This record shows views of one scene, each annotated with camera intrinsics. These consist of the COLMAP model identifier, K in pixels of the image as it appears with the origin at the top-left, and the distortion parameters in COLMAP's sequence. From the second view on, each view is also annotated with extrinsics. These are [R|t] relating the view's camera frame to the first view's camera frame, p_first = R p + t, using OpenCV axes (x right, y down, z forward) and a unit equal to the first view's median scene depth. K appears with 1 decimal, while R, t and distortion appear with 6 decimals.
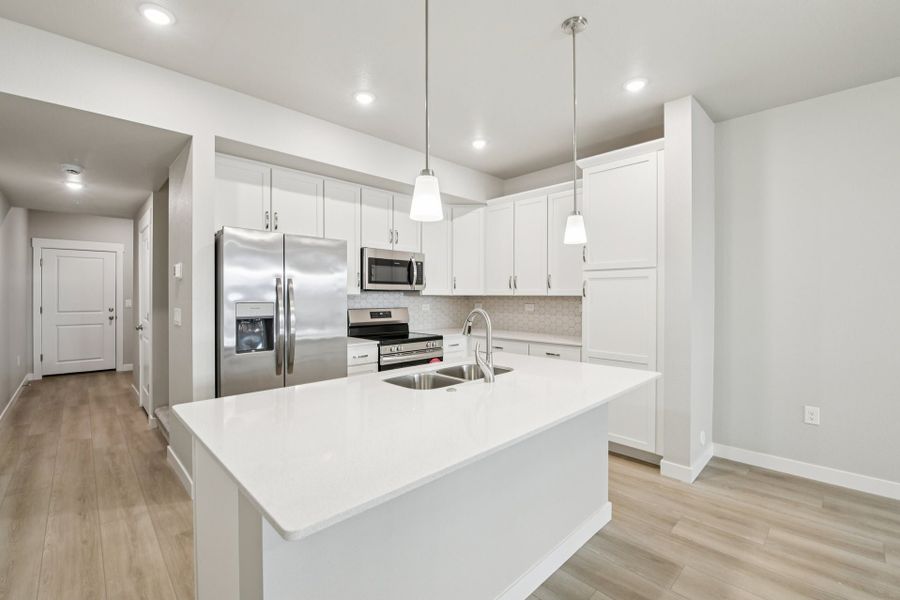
lens RADIAL K [[391.2, 0, 442.3], [0, 391.2, 298.2], [0, 0, 1]] dist [-0.002500, -0.006789]
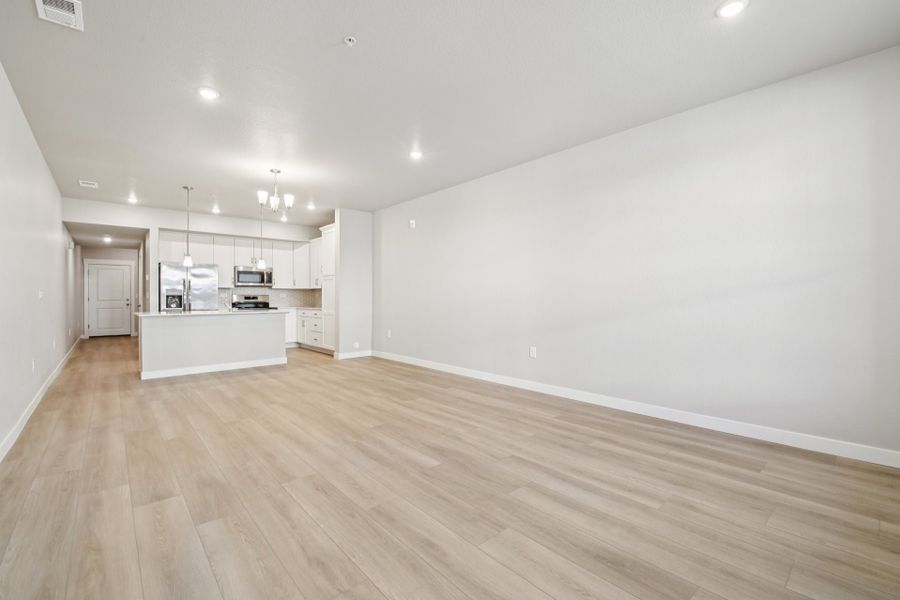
lens RADIAL K [[391.2, 0, 442.3], [0, 391.2, 298.2], [0, 0, 1]] dist [-0.002500, -0.006789]
pose [[0.999066, -0.002581, -0.043145, 1.168011], [0.002279, 0.999973, -0.007041, 0.075455], [0.043162, 0.006936, 0.999044, -1.255474]]
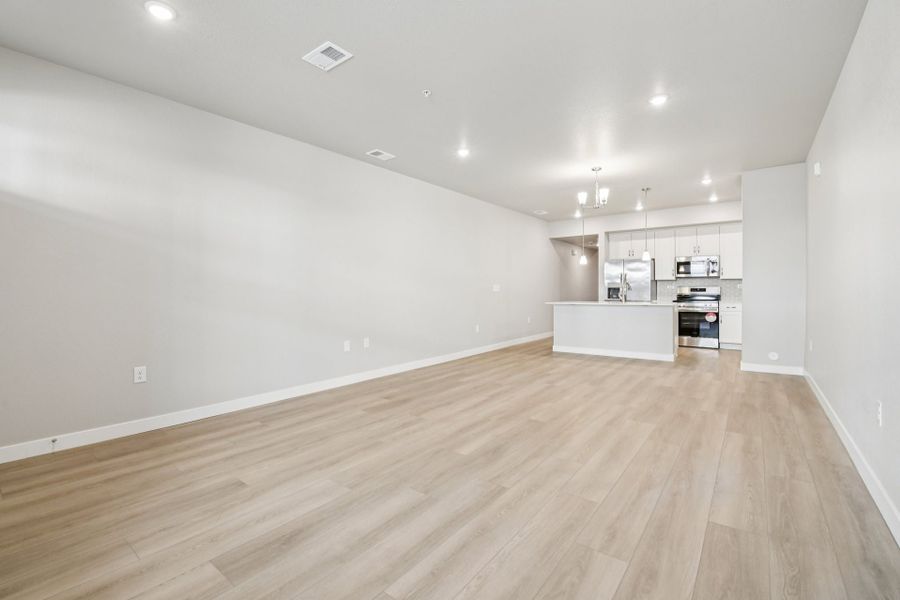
lens RADIAL K [[392.5, 0, 450.5], [0, 392.5, 296.6], [0, 0, 1]] dist [-0.002427, -0.000180]
pose [[0.162786, 0.014618, -0.986553, 1.919522], [-0.004143, 0.999892, 0.014132, 0.066717], [0.986653, 0.001787, 0.162829, -0.624626]]
